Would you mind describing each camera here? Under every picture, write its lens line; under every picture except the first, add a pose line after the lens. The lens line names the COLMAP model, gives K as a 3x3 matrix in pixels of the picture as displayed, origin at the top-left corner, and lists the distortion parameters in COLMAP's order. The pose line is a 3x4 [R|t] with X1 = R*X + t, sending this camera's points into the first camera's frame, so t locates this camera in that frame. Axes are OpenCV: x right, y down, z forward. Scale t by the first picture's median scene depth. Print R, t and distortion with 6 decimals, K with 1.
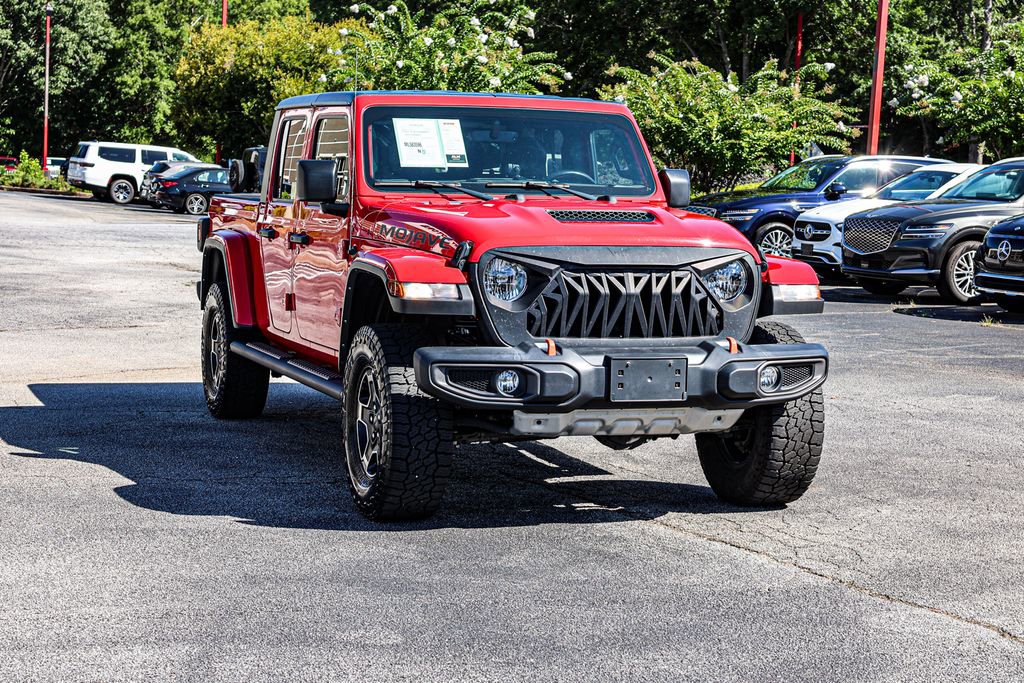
lens RADIAL K [[1972.6, 0, 512.0], [0, 1972.6, 341.5], [0, 0, 1]] dist [-0.019838, -0.020131]
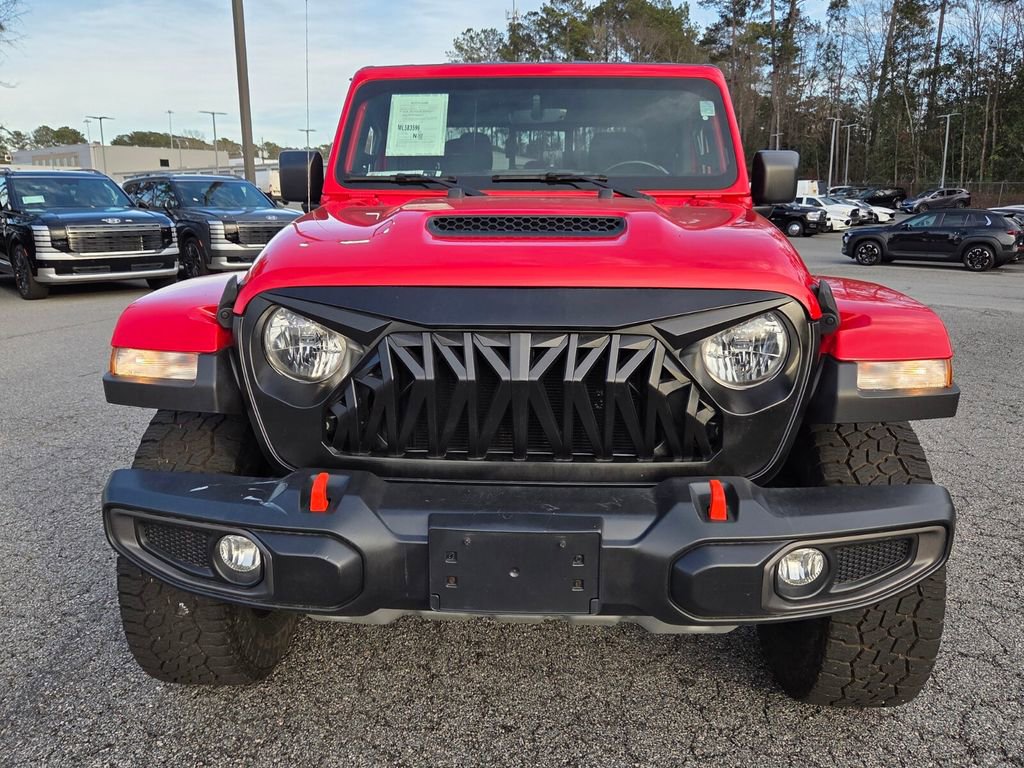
lens RADIAL K [[894.7, 0, 512.0], [0, 894.7, 384.0], [0, 0, 1]] dist [0.114601, -0.126965]
pose [[0.930559, 0.060293, -0.361143, 0.141970], [-0.013448, 0.991311, 0.130849, -0.053784], [0.365895, -0.116907, 0.923284, 0.777489]]
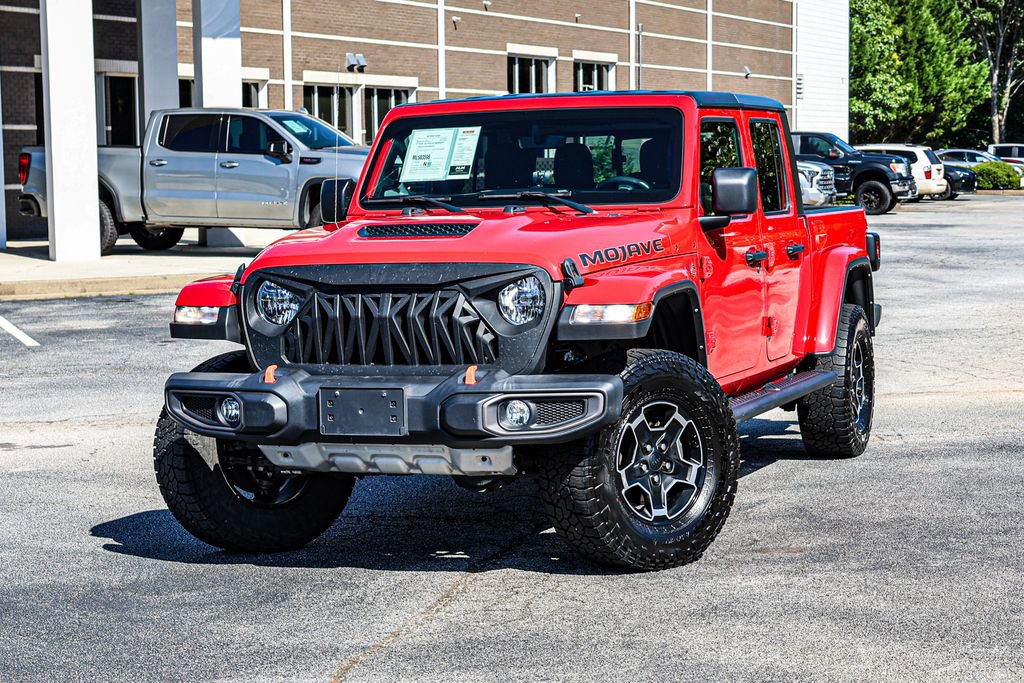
lens RADIAL K [[2241.3, 0, 512.0], [0, 2241.3, 341.5], [0, 0, 1]] dist [0.033006, 0.056159]
pose [[0.784630, 0.000709, -0.619964, 0.734935], [-0.010485, 0.999871, -0.012127, -0.001085], [0.619876, 0.016015, 0.784536, 0.232557]]
